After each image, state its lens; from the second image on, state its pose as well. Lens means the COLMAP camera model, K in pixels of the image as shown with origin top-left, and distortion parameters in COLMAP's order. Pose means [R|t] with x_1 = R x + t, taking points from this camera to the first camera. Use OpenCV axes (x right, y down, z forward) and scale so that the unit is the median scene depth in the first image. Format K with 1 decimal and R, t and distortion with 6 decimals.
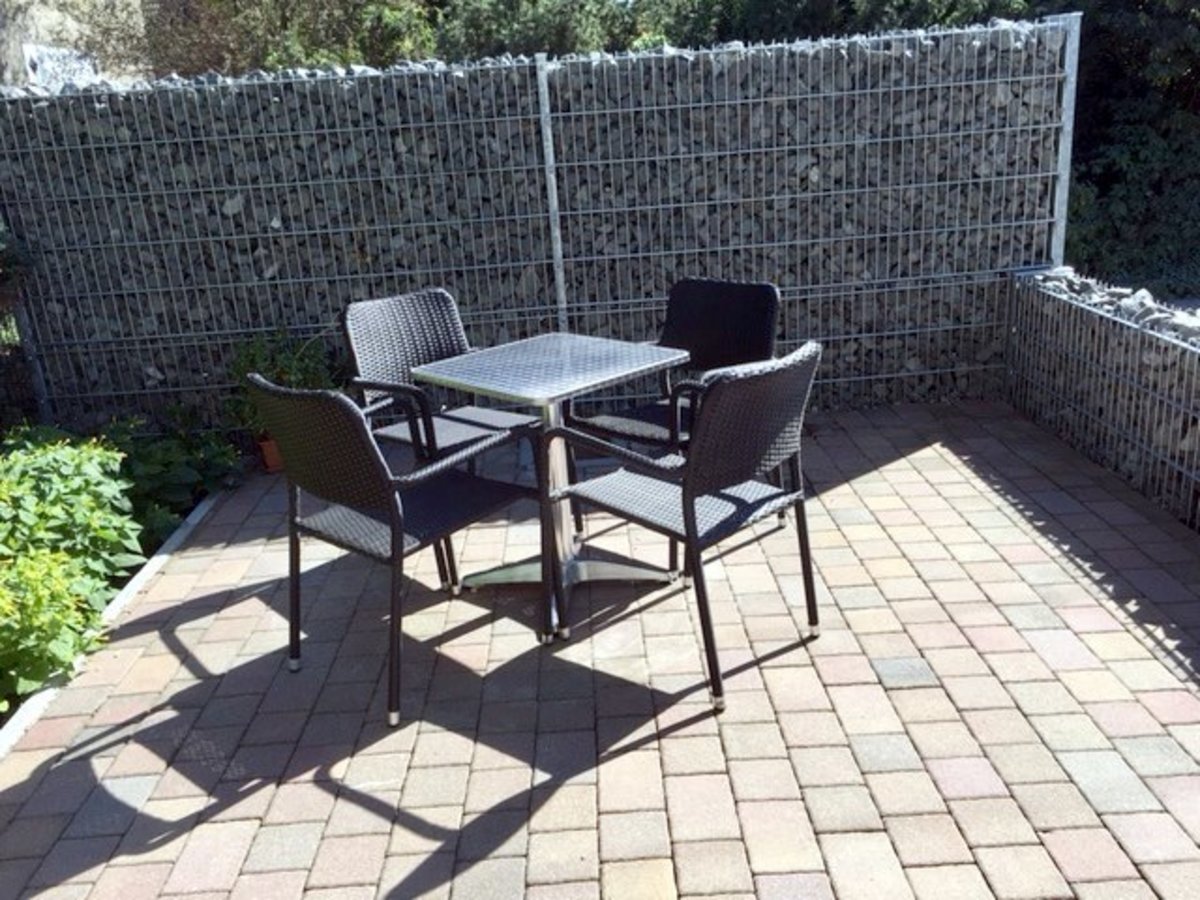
lens RADIAL K [[1054.0, 0, 605.4], [0, 1054.0, 449.3], [0, 0, 1]] dist [0.052070, -0.032759]
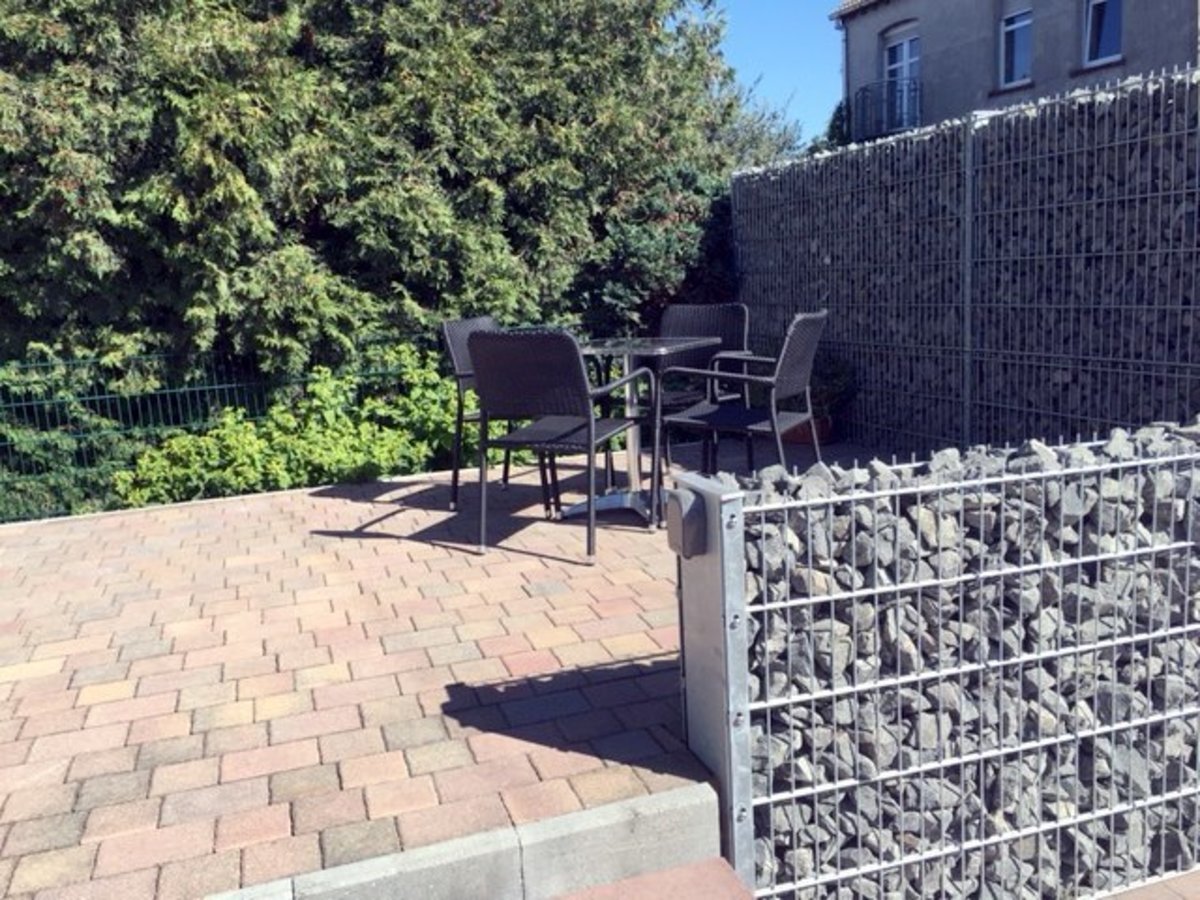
lens RADIAL K [[1054.0, 0, 599.5], [0, 1054.0, 445.0], [0, 0, 1]] dist [0.052070, -0.032759]
pose [[0.268532, 0.200700, -0.942131, 0.904989], [-0.274642, 0.953410, 0.124822, -0.081100], [0.923289, 0.225230, 0.311142, 0.384281]]
